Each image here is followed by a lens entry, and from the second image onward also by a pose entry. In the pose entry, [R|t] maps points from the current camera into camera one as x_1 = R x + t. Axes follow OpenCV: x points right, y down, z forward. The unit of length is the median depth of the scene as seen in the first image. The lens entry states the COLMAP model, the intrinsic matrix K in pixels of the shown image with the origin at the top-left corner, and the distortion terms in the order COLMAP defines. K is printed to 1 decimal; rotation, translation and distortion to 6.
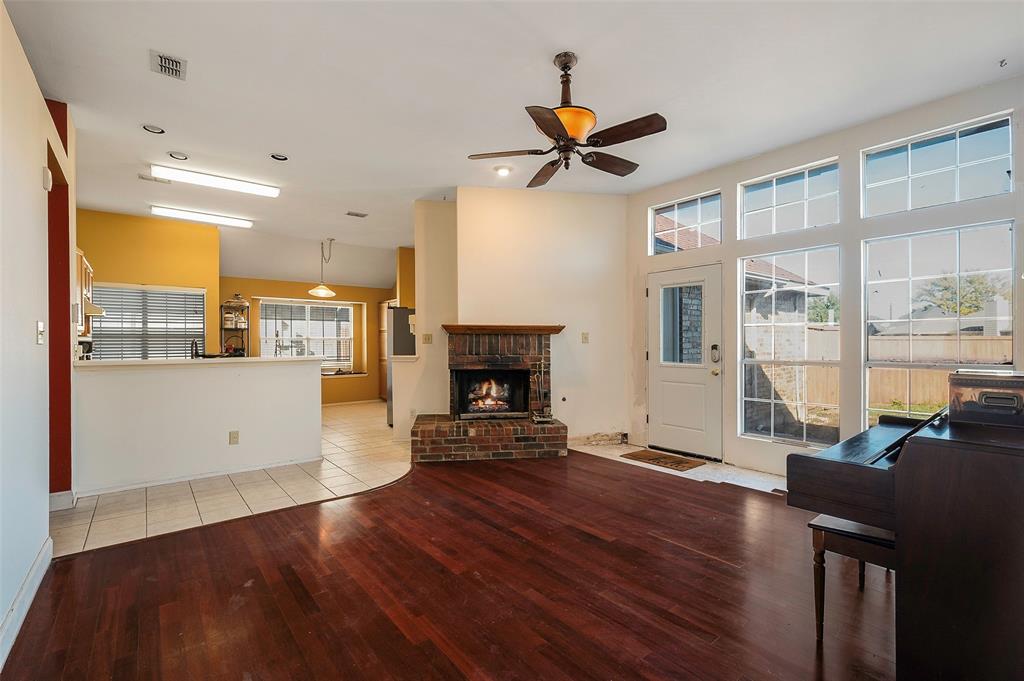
lens RADIAL K [[475.5, 0, 507.9], [0, 475.5, 344.5], [0, 0, 1]] dist [-0.001308, -0.000169]
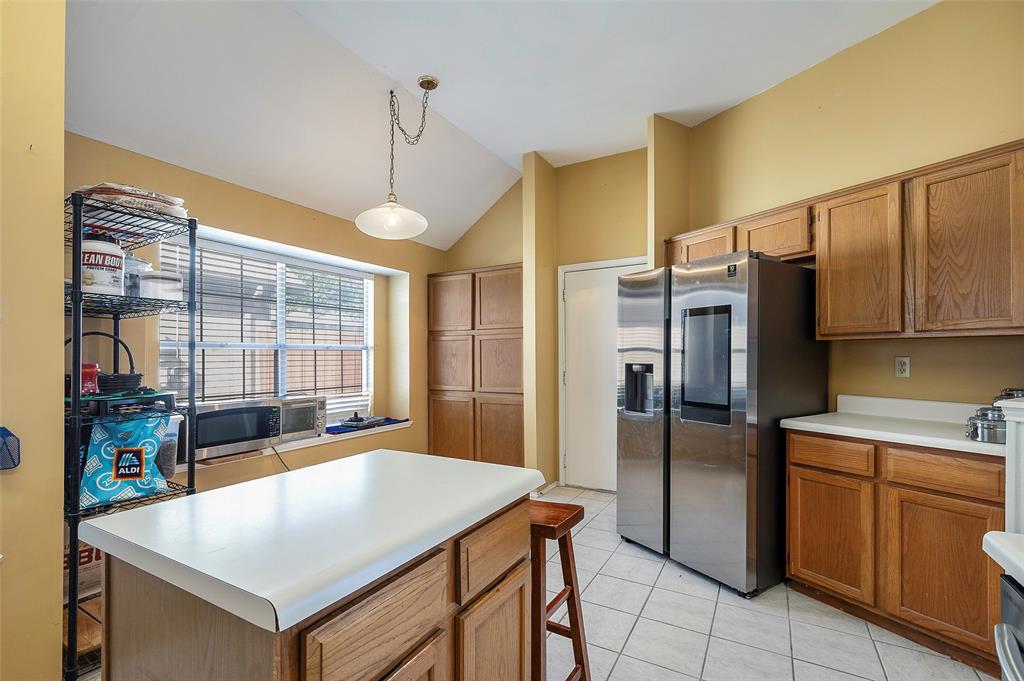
lens RADIAL K [[454.8, 0, 514.5], [0, 454.8, 354.2], [0, 0, 1]] dist [0.000285, 0.000032]
pose [[0.926132, -0.000175, 0.377199, -0.686115], [0.002514, 0.999981, -0.005711, -0.006138], [-0.377191, 0.006237, 0.926115, 1.007449]]
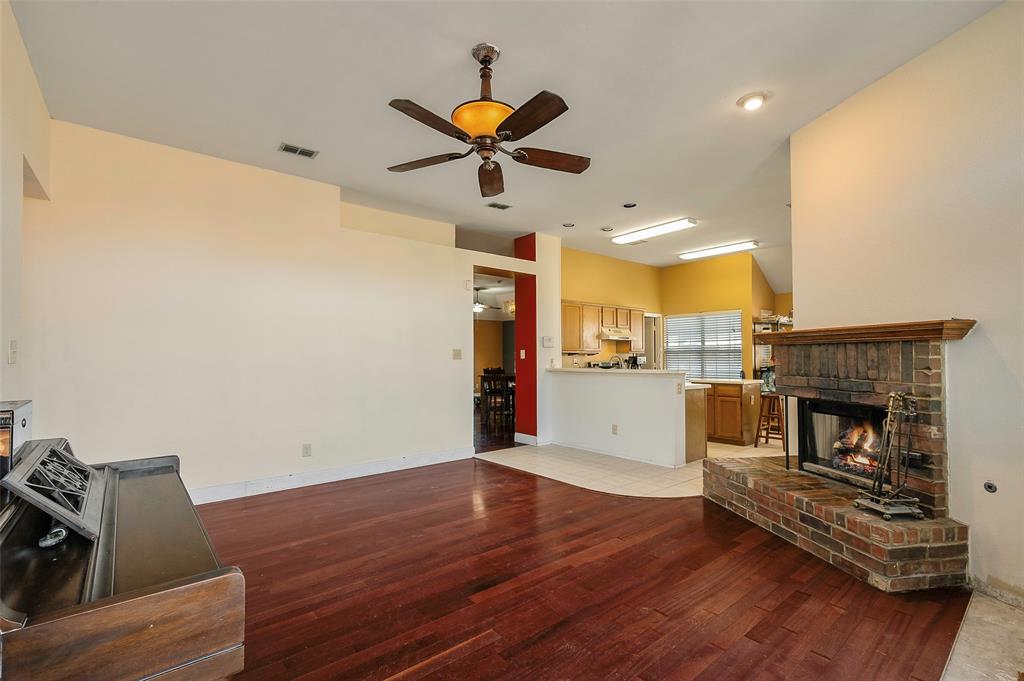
lens RADIAL K [[443.2, 0, 512.5], [0, 443.2, 349.4], [0, 0, 1]] dist [0.000168, -0.000144]
pose [[0.008218, -0.017064, -0.999821, 0.608248], [-0.001142, 0.999854, -0.017074, -0.004648], [0.999966, 0.001282, 0.008197, 0.651491]]
